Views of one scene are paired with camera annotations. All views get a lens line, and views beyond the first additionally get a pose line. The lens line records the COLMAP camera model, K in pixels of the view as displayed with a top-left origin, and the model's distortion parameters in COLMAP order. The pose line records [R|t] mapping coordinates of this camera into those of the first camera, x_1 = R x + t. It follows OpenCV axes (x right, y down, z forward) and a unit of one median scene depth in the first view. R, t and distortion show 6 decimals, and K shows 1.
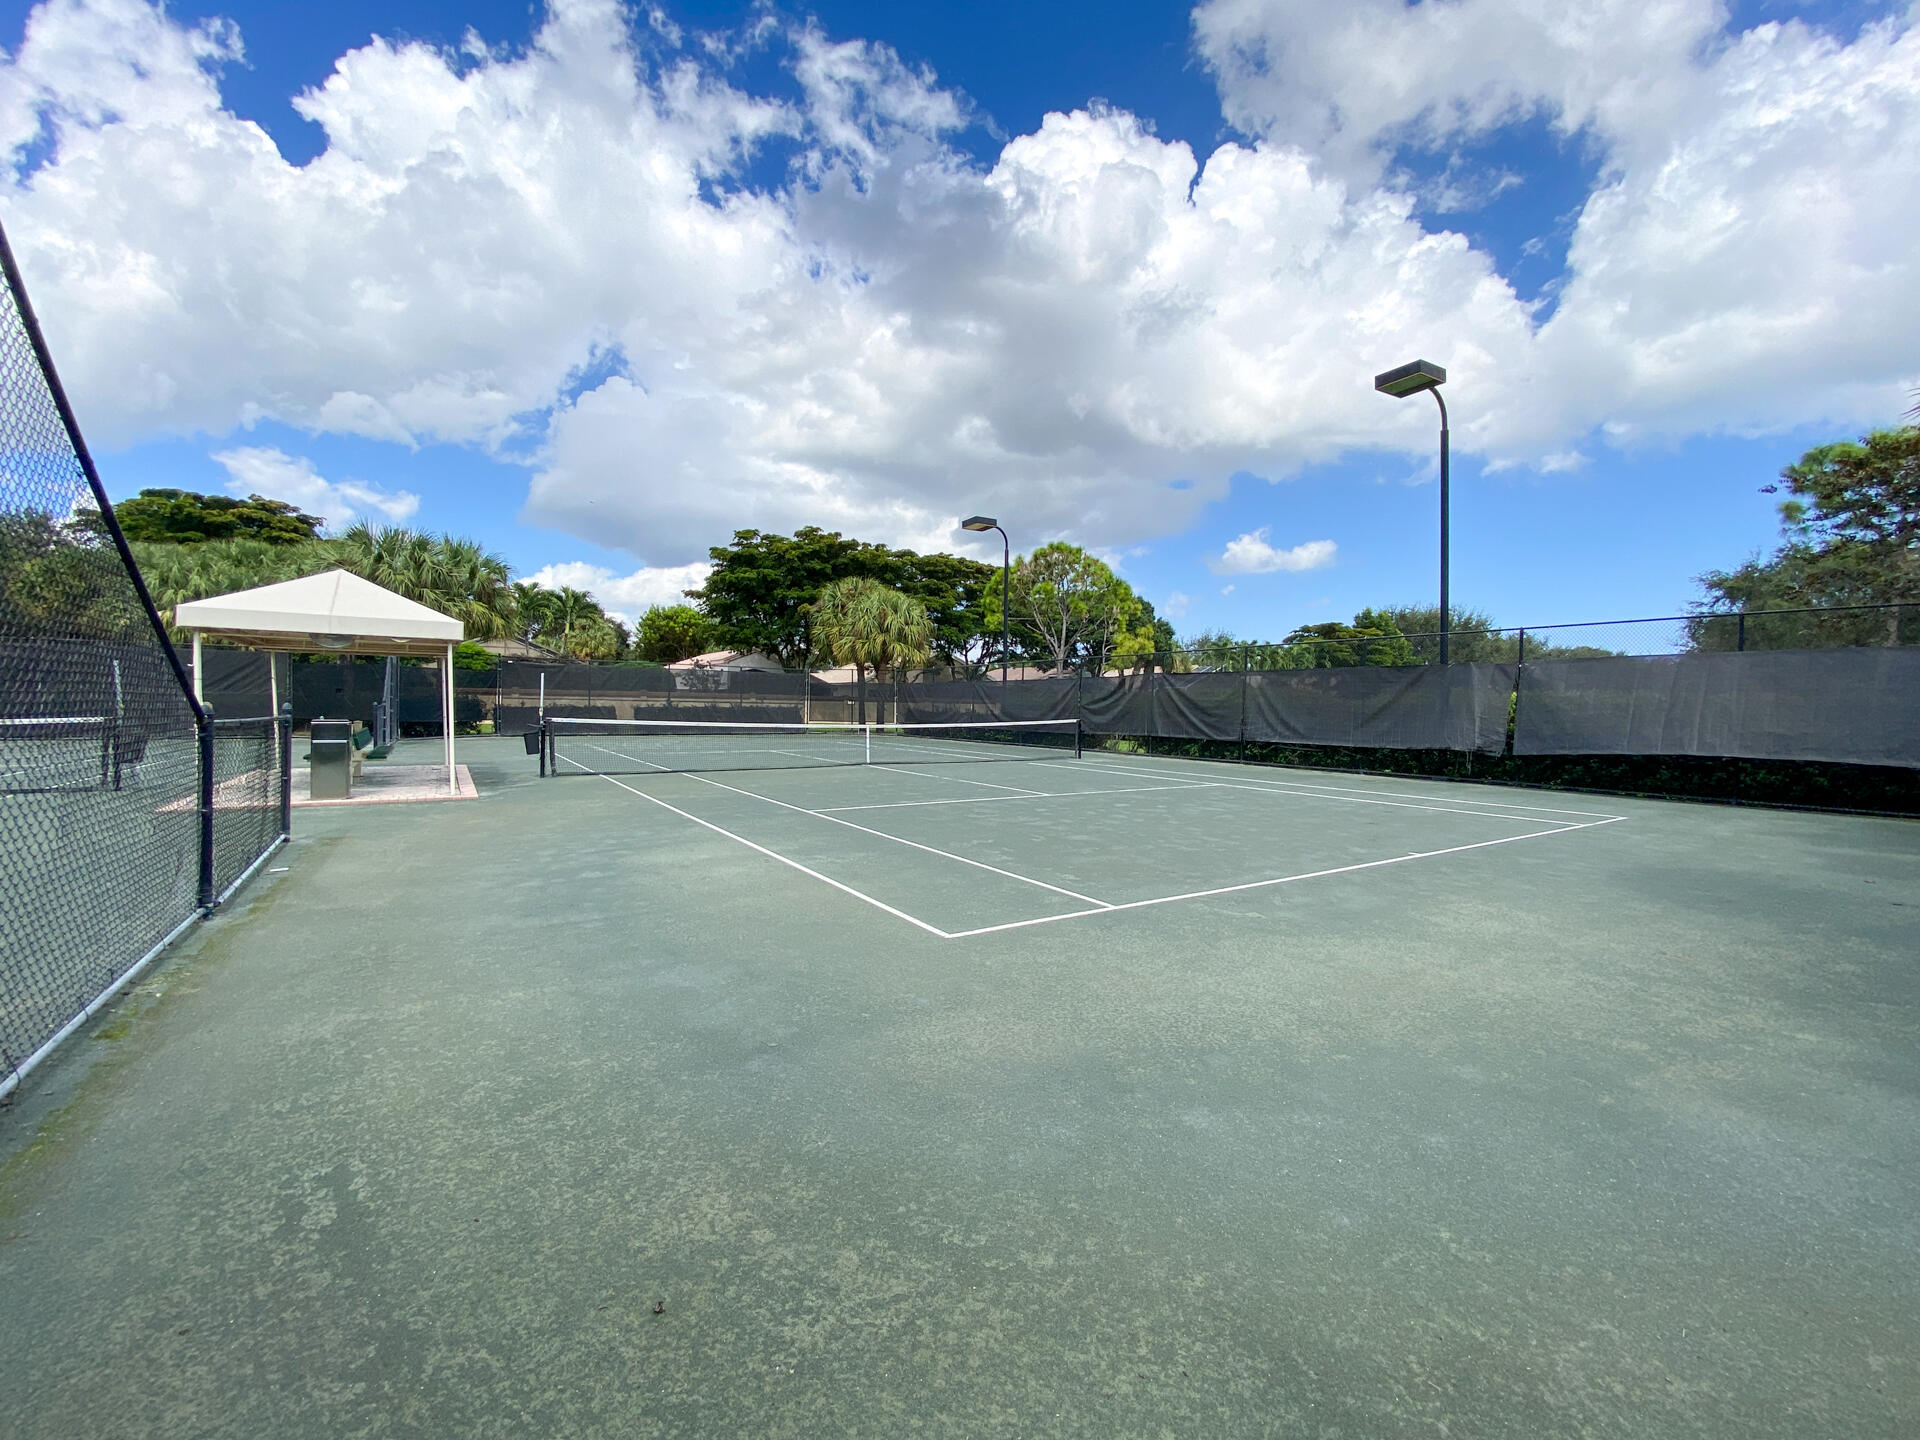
lens RADIAL K [[772.5, 0, 951.0], [0, 772.5, 732.0], [0, 0, 1]] dist [-0.000188, -0.000277]
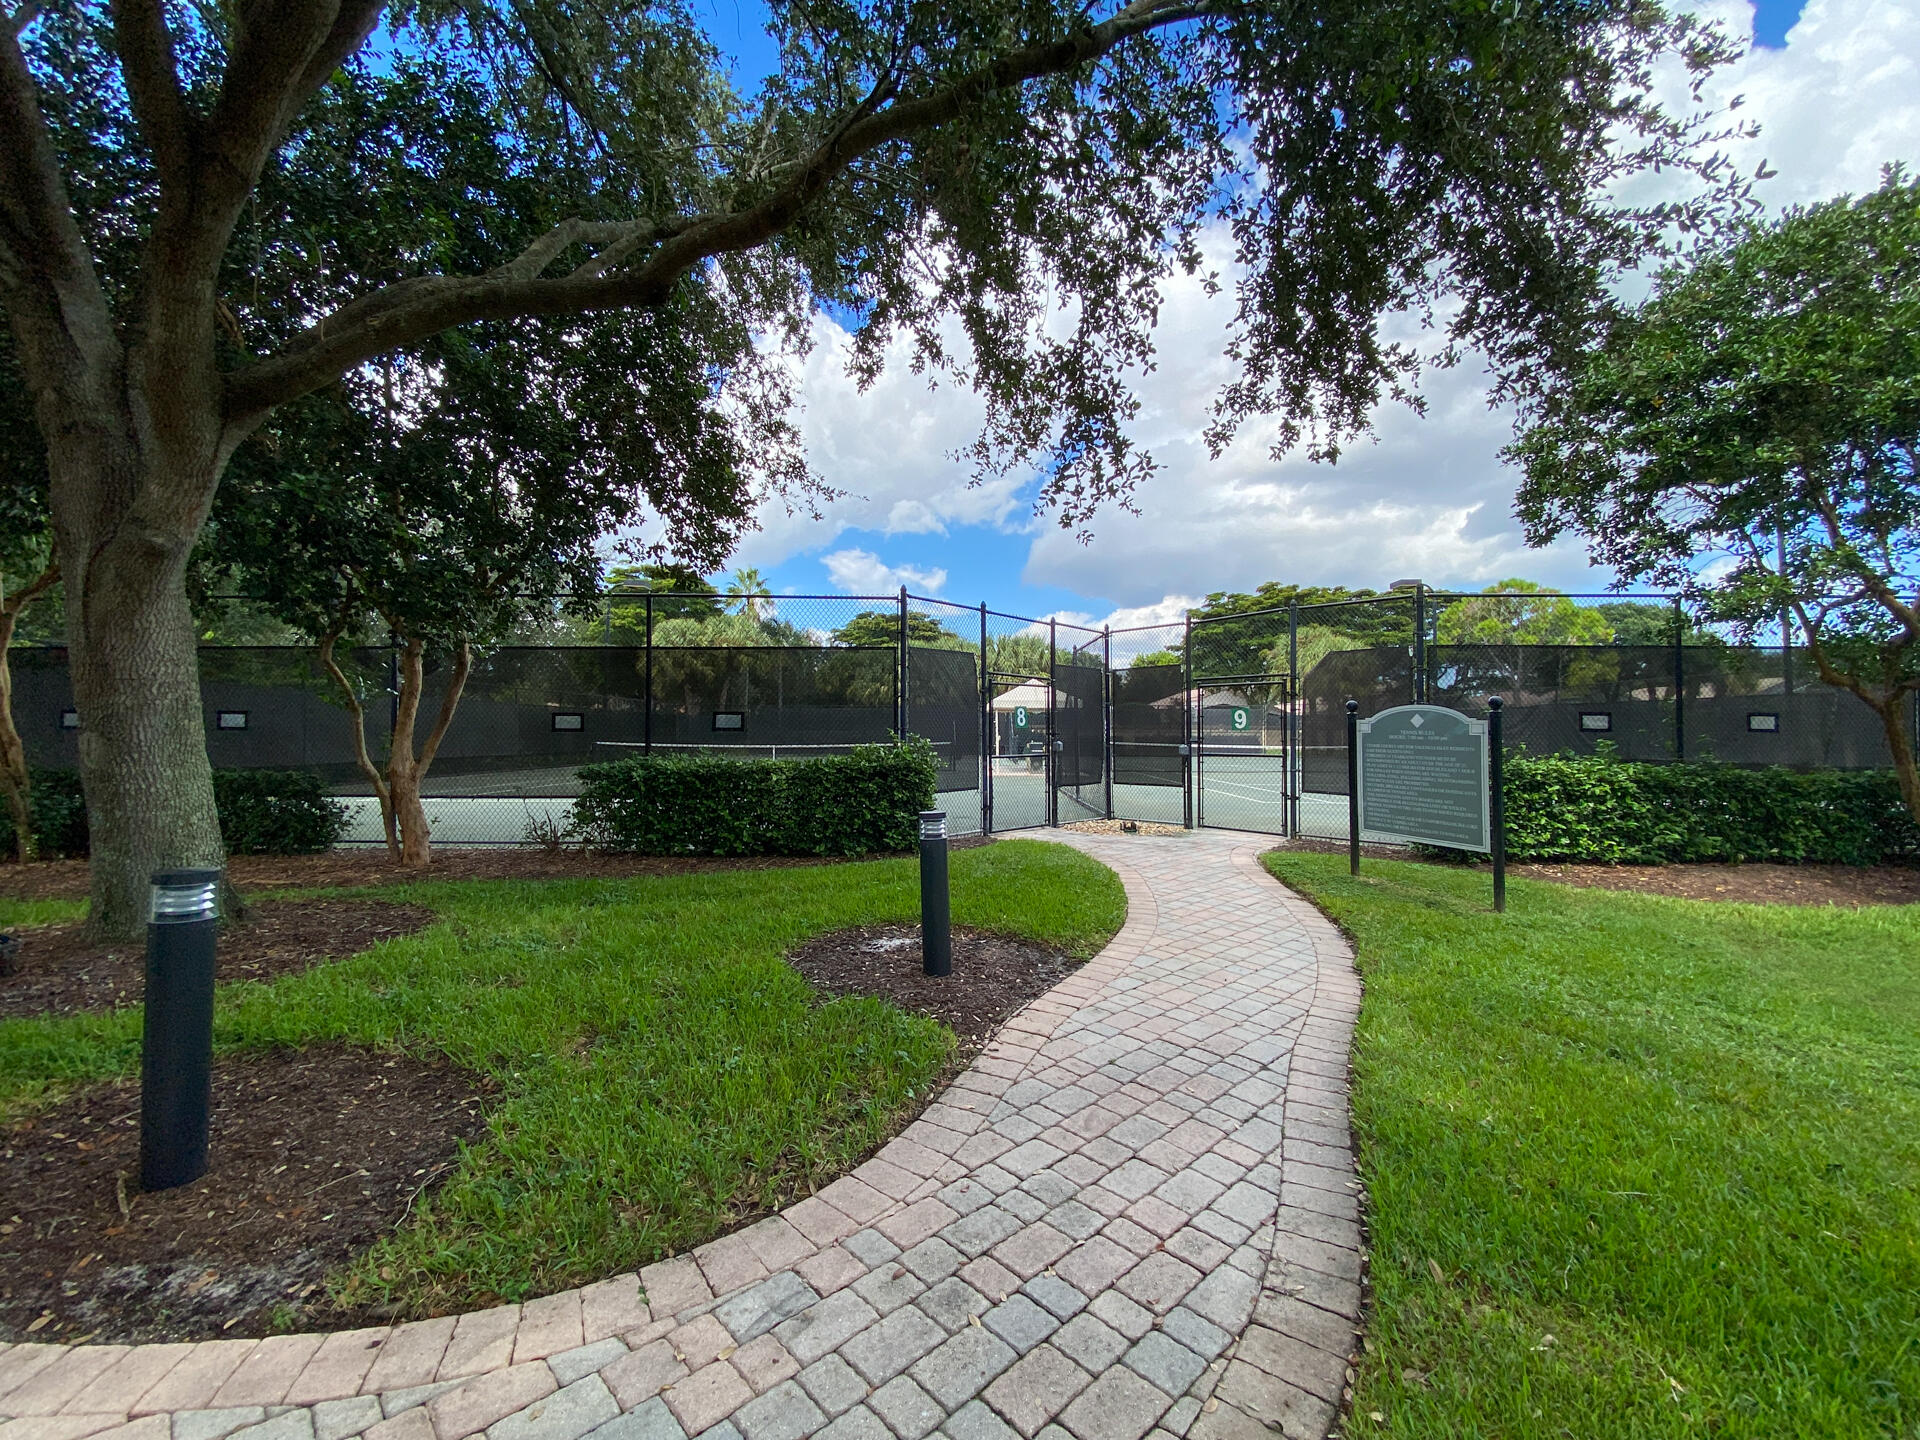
lens RADIAL K [[772.5, 0, 949.2], [0, 772.5, 739.4], [0, 0, 1]] dist [-0.000188, -0.000277]
pose [[0.835487, -0.007074, -0.549465, 0.055171], [-0.005924, 0.999743, -0.021879, 0.002460], [0.549479, 0.021535, 0.835230, -0.251856]]
